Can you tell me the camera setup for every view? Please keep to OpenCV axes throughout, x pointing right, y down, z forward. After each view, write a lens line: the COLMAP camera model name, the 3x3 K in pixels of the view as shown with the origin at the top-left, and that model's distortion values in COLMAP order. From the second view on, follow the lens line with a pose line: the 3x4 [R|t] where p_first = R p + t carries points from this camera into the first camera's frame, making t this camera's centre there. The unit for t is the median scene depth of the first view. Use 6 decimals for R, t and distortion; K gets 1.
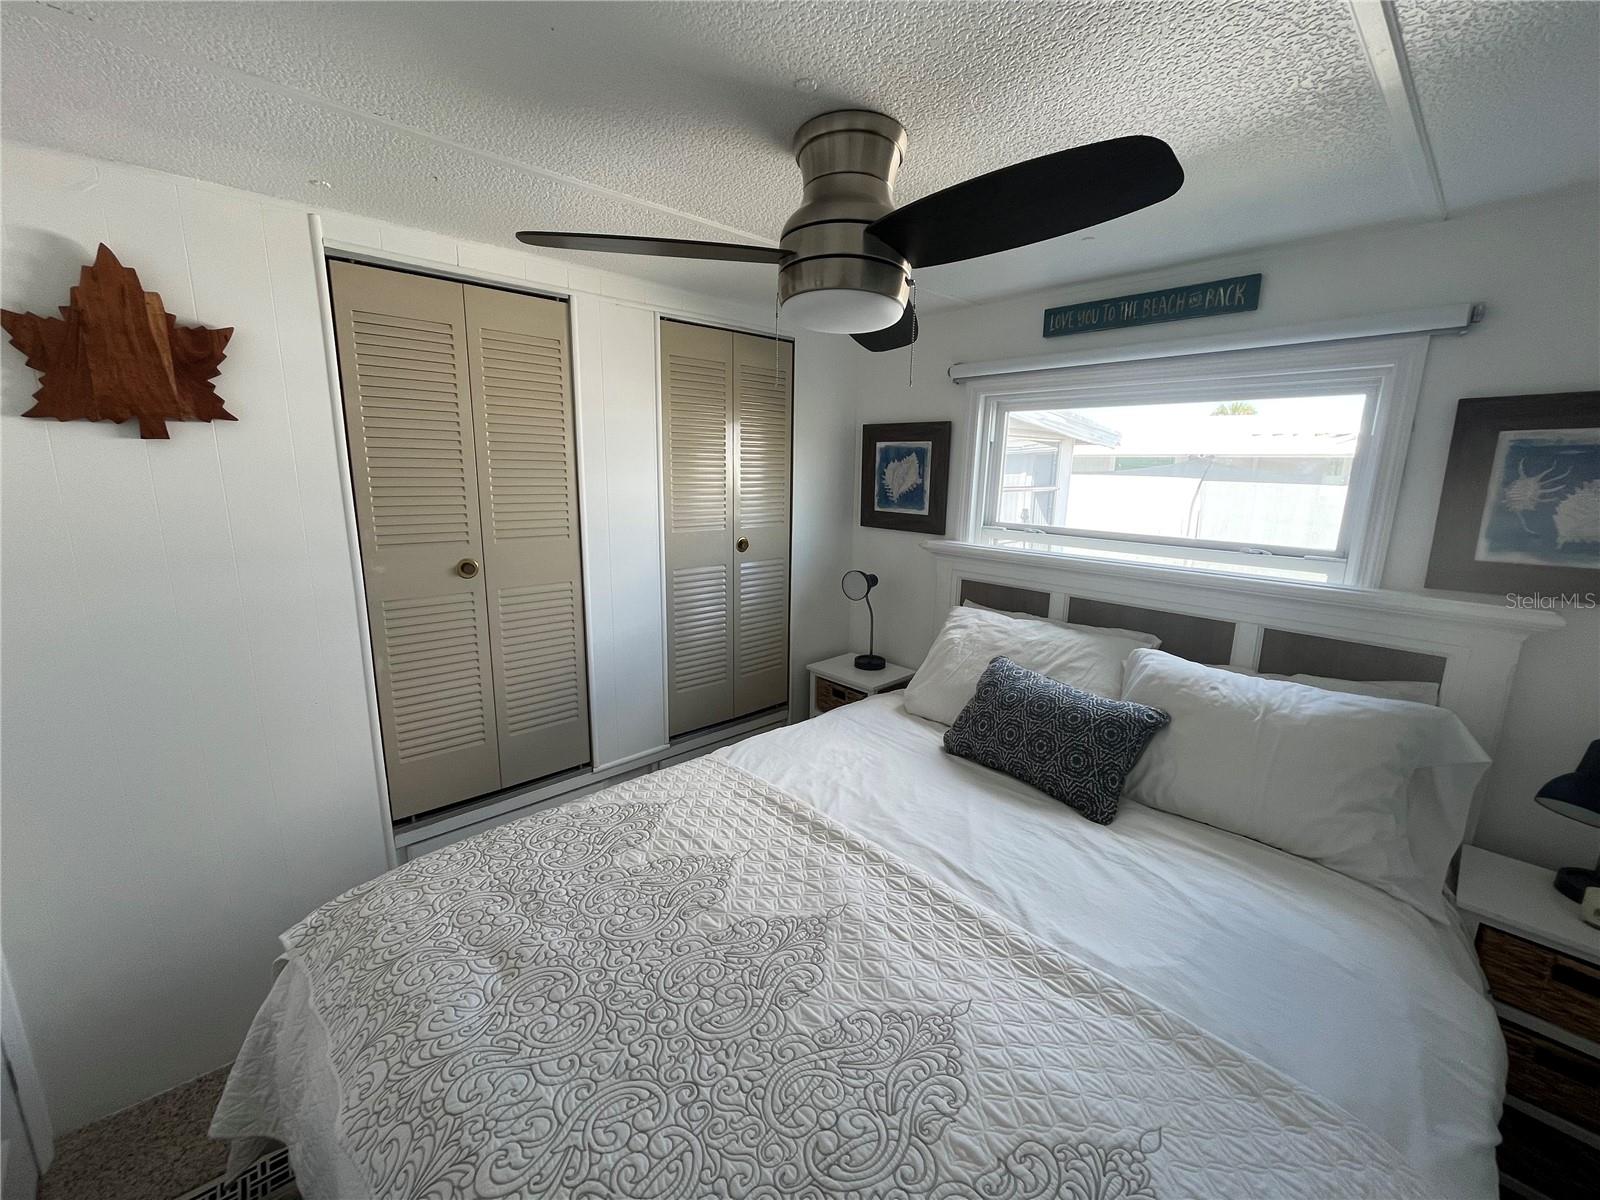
lens RADIAL K [[643.5, 0, 800.0], [0, 643.5, 600.0], [0, 0, 1]] dist [-0.008811, 0.000128]
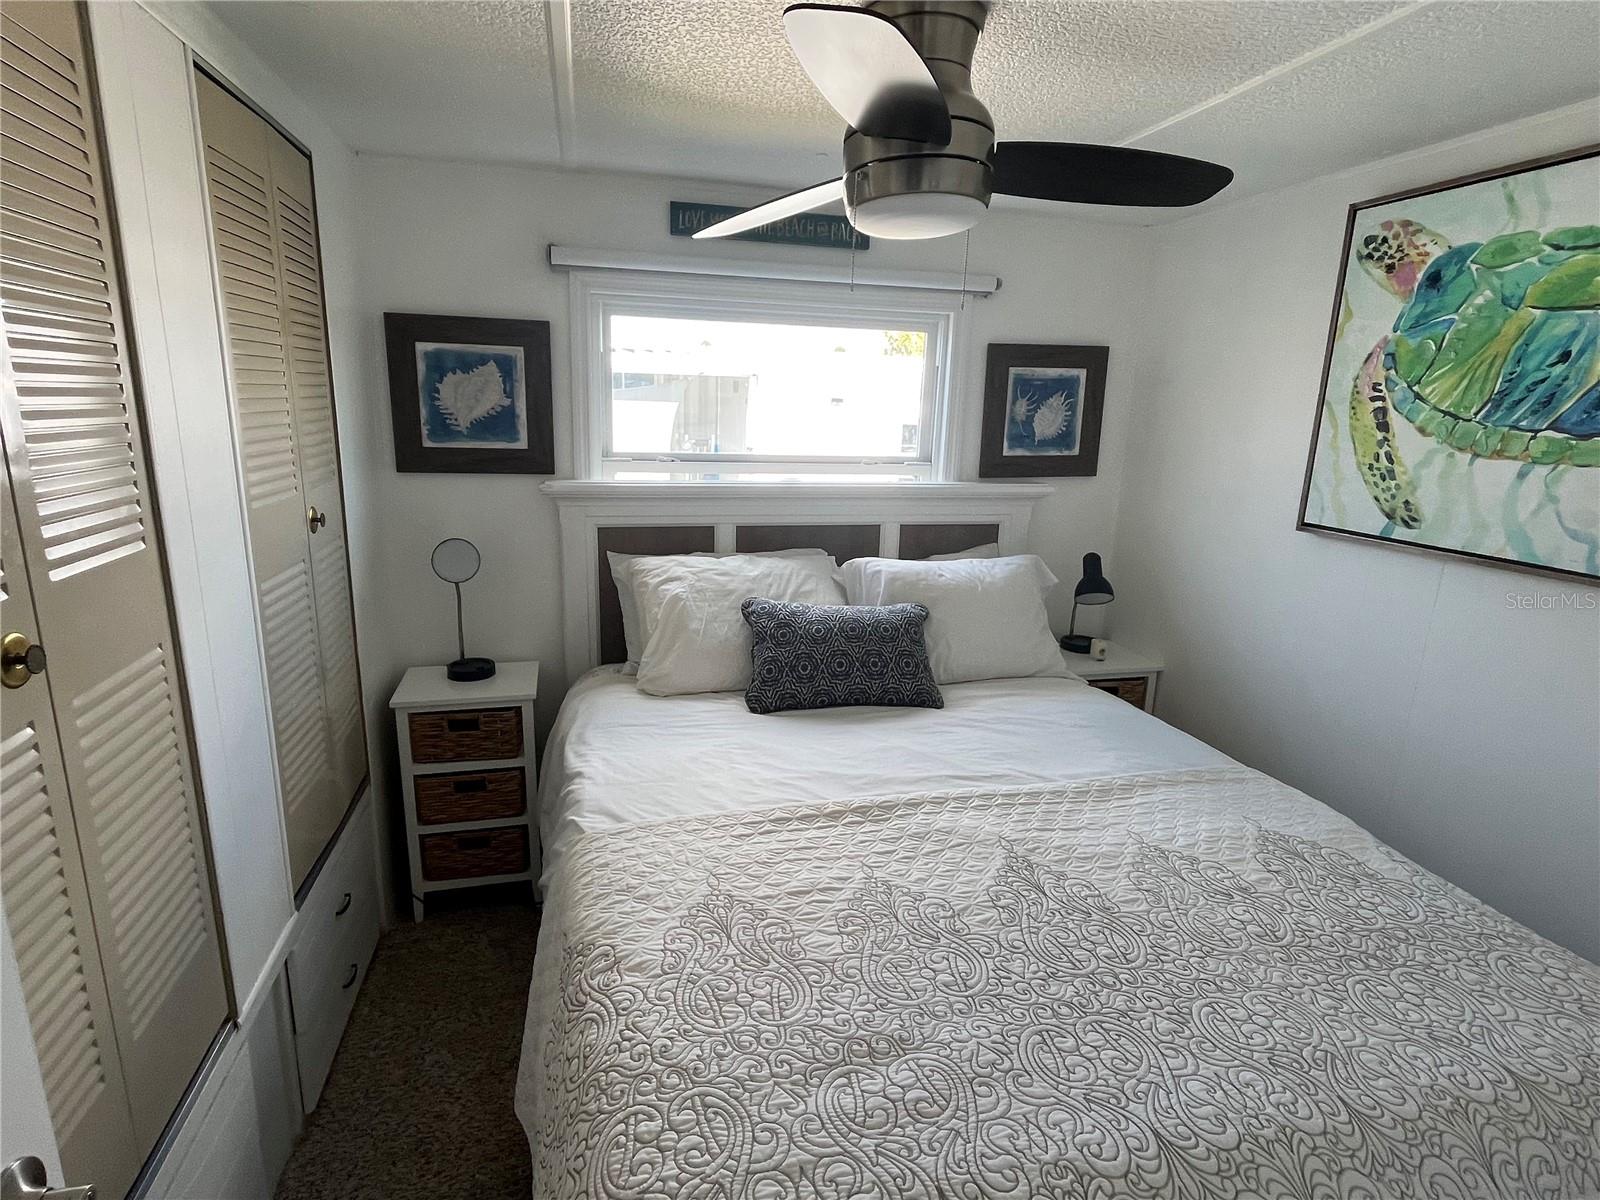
lens RADIAL K [[820.7, 0, 800.0], [0, 820.7, 600.0], [0, 0, 1]] dist [-0.003931, -0.001811]
pose [[0.481302, -0.212520, 0.850402, -0.803623], [0.157056, 0.975372, 0.154863, -0.098350], [-0.862370, 0.059025, 0.502826, 0.445182]]
